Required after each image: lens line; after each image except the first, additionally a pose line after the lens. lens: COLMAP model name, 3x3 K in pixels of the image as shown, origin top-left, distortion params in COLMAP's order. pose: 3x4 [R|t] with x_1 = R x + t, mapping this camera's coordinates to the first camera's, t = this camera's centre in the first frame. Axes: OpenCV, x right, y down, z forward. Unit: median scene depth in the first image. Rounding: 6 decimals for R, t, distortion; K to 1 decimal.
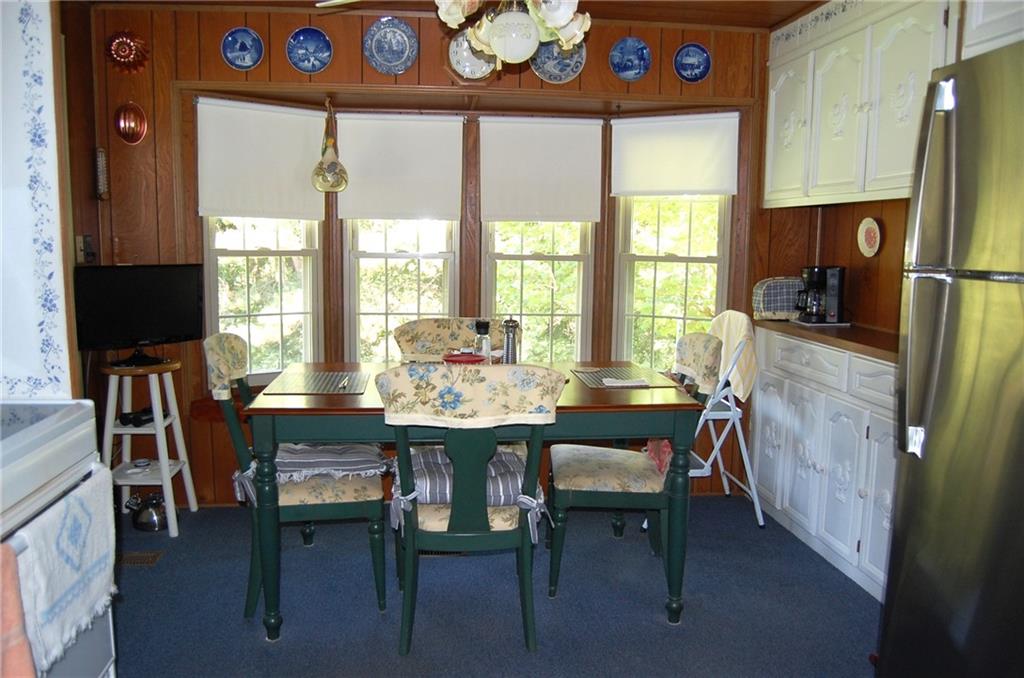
lens RADIAL K [[807.6, 0, 512.9], [0, 807.6, 346.9], [0, 0, 1]] dist [-0.103867, 0.056501]
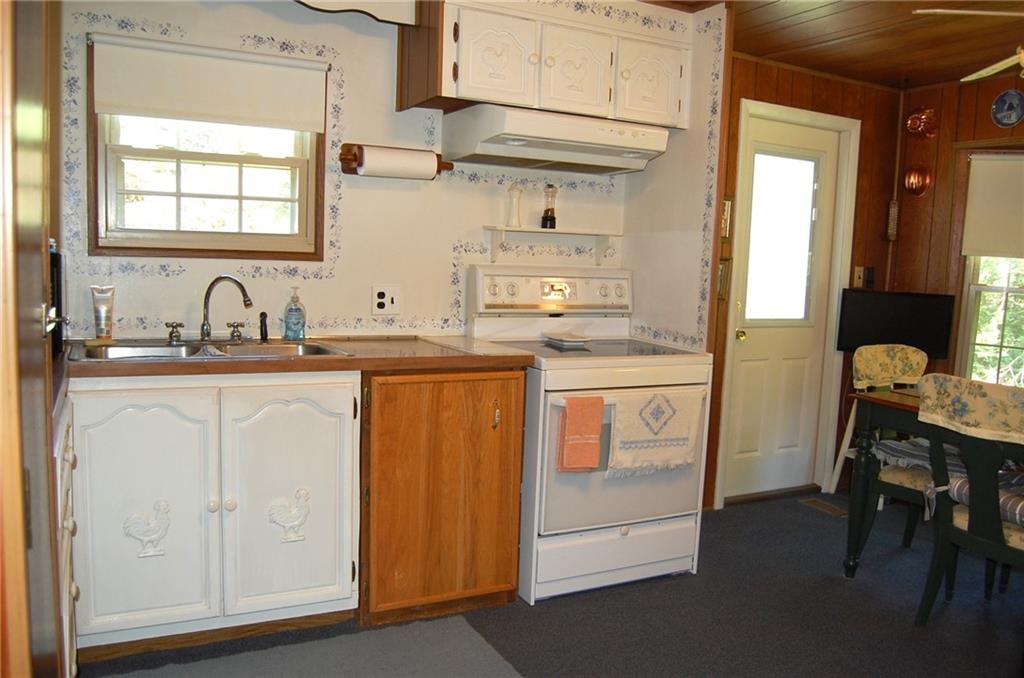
lens RADIAL K [[807.6, 0, 512.9], [0, 807.6, 346.9], [0, 0, 1]] dist [-0.103867, 0.056501]
pose [[0.355981, 0.111119, -0.927863, 0.682283], [-0.165267, 0.984740, 0.054525, 0.021470], [0.919763, 0.133935, 0.368913, -0.026297]]
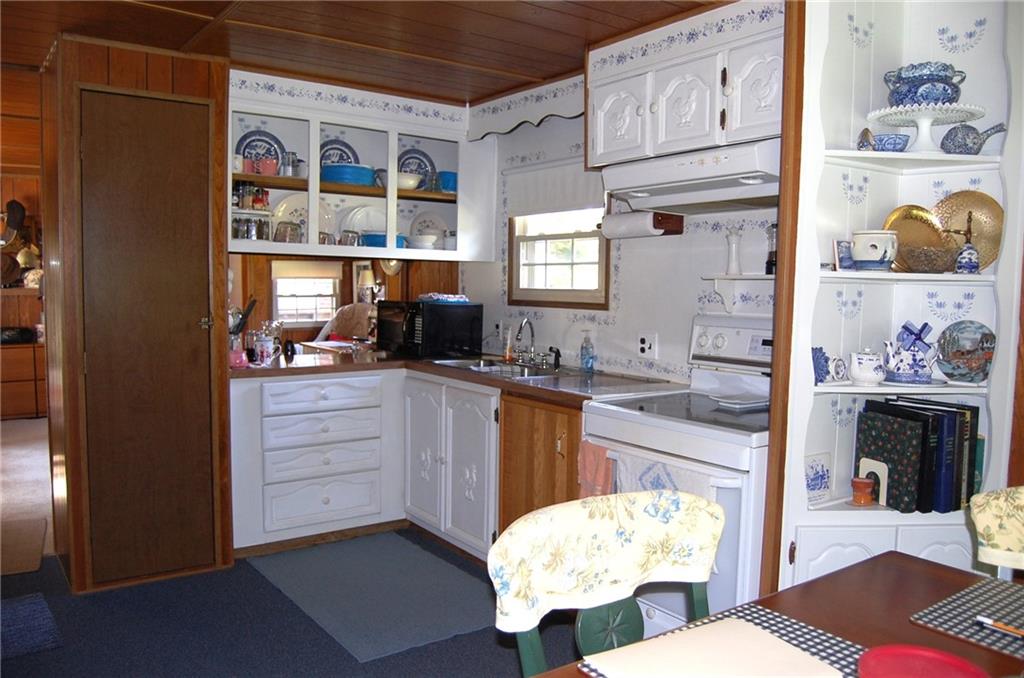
lens RADIAL K [[807.6, 0, 512.9], [0, 807.6, 346.9], [0, 0, 1]] dist [-0.103867, 0.056501]
pose [[-0.880680, 0.014307, -0.473495, 0.295555], [-0.088020, 0.977196, 0.193239, -0.207019], [0.465462, 0.211859, -0.859338, 1.399966]]
